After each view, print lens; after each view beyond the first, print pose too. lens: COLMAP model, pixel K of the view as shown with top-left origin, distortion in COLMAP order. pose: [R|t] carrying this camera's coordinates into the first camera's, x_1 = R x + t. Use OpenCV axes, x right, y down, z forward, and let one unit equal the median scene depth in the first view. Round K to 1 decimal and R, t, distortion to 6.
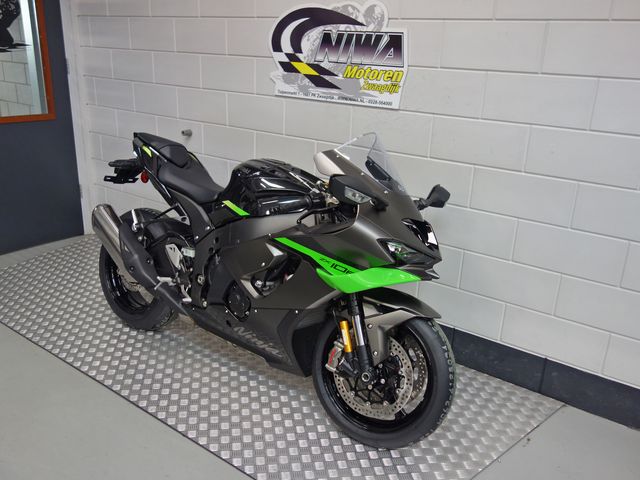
lens RADIAL K [[560.9, 0, 322.2], [0, 560.9, 237.4], [0, 0, 1]] dist [-0.013017, 0.028997]
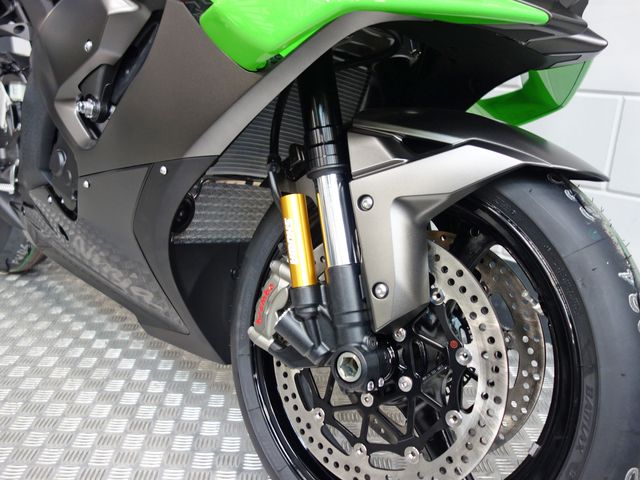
lens RADIAL K [[560.9, 0, 322.4], [0, 560.9, 238.9], [0, 0, 1]] dist [-0.013017, 0.028997]
pose [[0.992088, 0.026494, -0.122713, 0.097689], [-0.027189, 0.999622, -0.003989, 0.177250], [0.122561, 0.007293, 0.992434, 0.678447]]
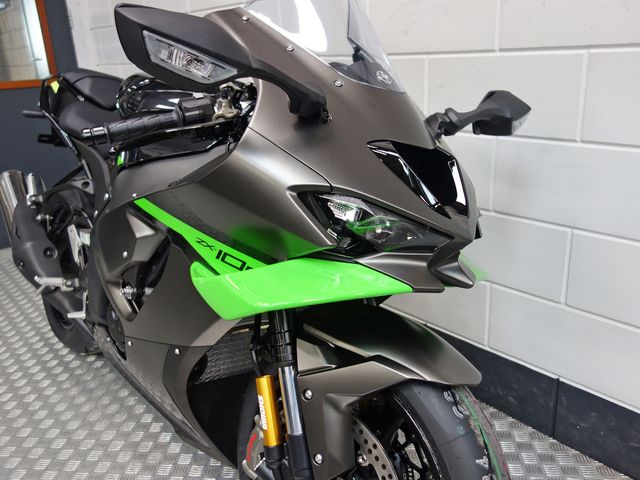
lens RADIAL K [[560.9, 0, 324.7], [0, 560.9, 239.3], [0, 0, 1]] dist [-0.013017, 0.028997]
pose [[0.968620, -0.008289, -0.248409, 0.203321], [0.009115, 0.999956, 0.002174, 0.036279], [0.248381, -0.004370, 0.968653, 0.570506]]
